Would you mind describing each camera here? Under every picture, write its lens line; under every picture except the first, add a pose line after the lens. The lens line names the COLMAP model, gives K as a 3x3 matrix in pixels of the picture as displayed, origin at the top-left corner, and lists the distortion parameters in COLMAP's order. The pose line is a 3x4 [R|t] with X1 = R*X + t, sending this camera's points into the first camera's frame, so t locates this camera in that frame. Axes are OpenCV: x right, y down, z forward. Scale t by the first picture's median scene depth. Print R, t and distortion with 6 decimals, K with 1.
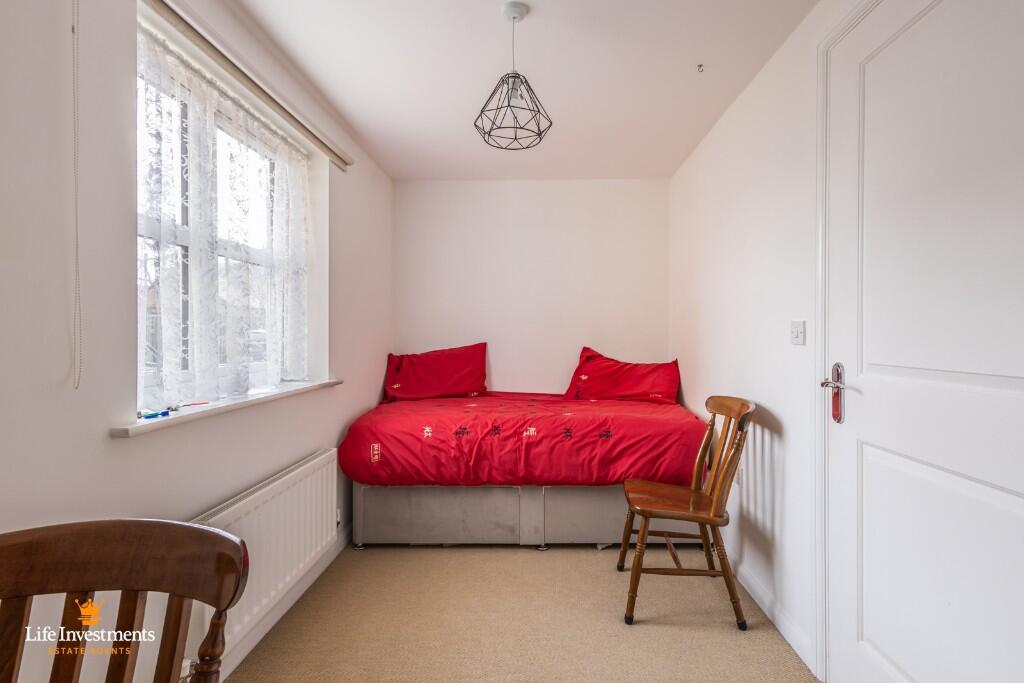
lens RADIAL K [[467.4, 0, 514.7], [0, 467.4, 337.0], [0, 0, 1]] dist [0.000839, 0.000092]
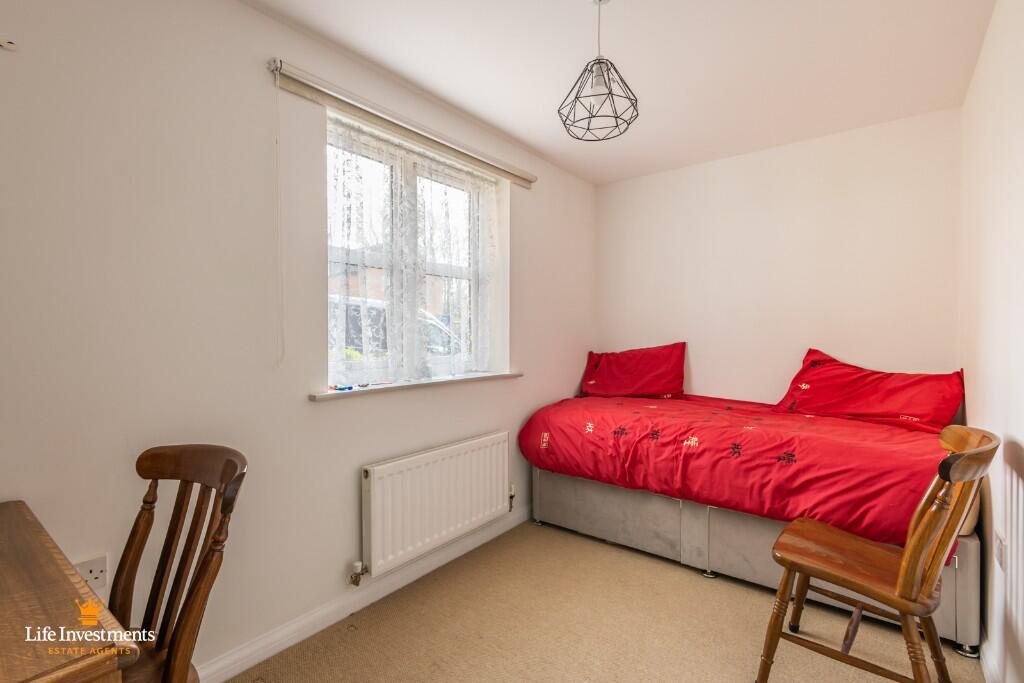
lens RADIAL K [[451.8, 0, 512.0], [0, 451.8, 341.5], [0, 0, 1]] dist [0.000050, 0.000032]
pose [[0.806628, 0.010500, -0.590966, 0.267534], [-0.003353, 0.999907, 0.013188, 0.000235], [0.591049, -0.008656, 0.806589, 0.097262]]
